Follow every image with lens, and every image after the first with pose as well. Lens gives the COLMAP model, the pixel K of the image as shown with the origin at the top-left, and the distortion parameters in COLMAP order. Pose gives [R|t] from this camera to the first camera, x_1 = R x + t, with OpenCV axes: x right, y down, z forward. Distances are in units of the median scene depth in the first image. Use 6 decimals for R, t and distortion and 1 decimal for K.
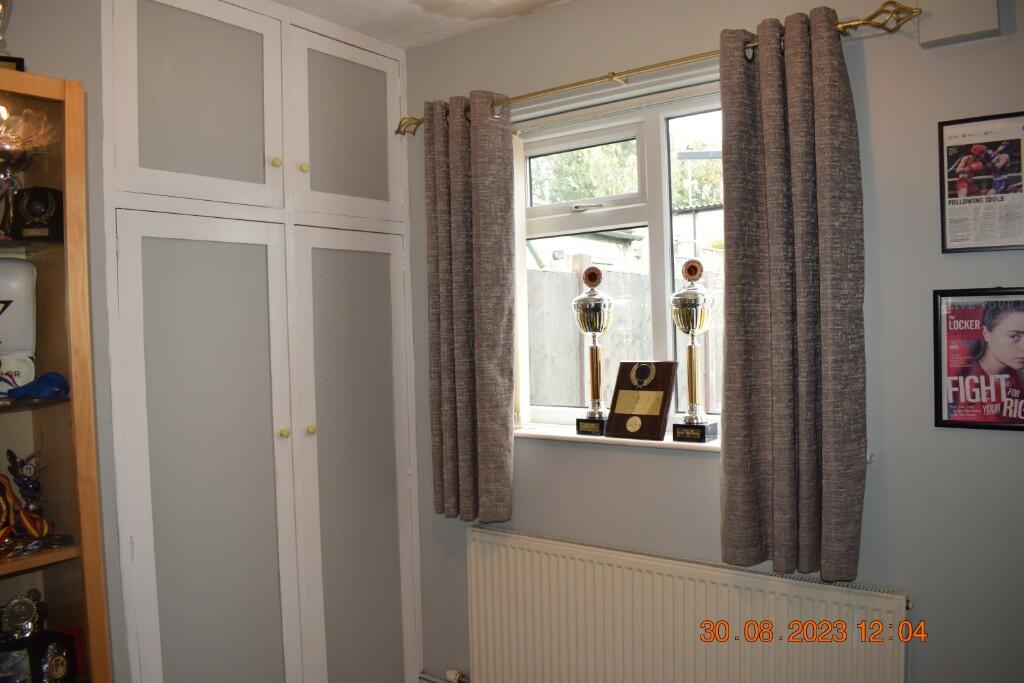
lens RADIAL K [[800.0, 0, 512.0], [0, 800.0, 343.3], [0, 0, 1]] dist [-0.091789, 0.012731]
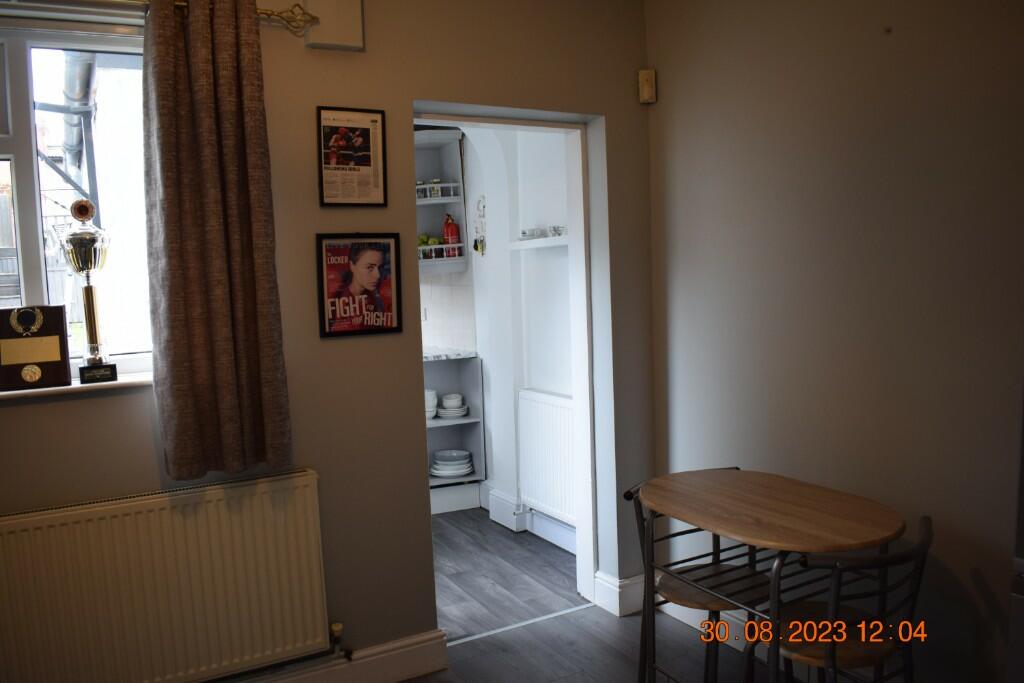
lens RADIAL K [[800.0, 0, 512.5], [0, 800.0, 341.6], [0, 0, 1]] dist [-0.091789, 0.012731]
pose [[0.392474, -0.073744, 0.916802, -0.583385], [0.050635, 0.997001, 0.058519, 0.052675], [-0.918368, 0.023455, 0.395031, 0.174124]]
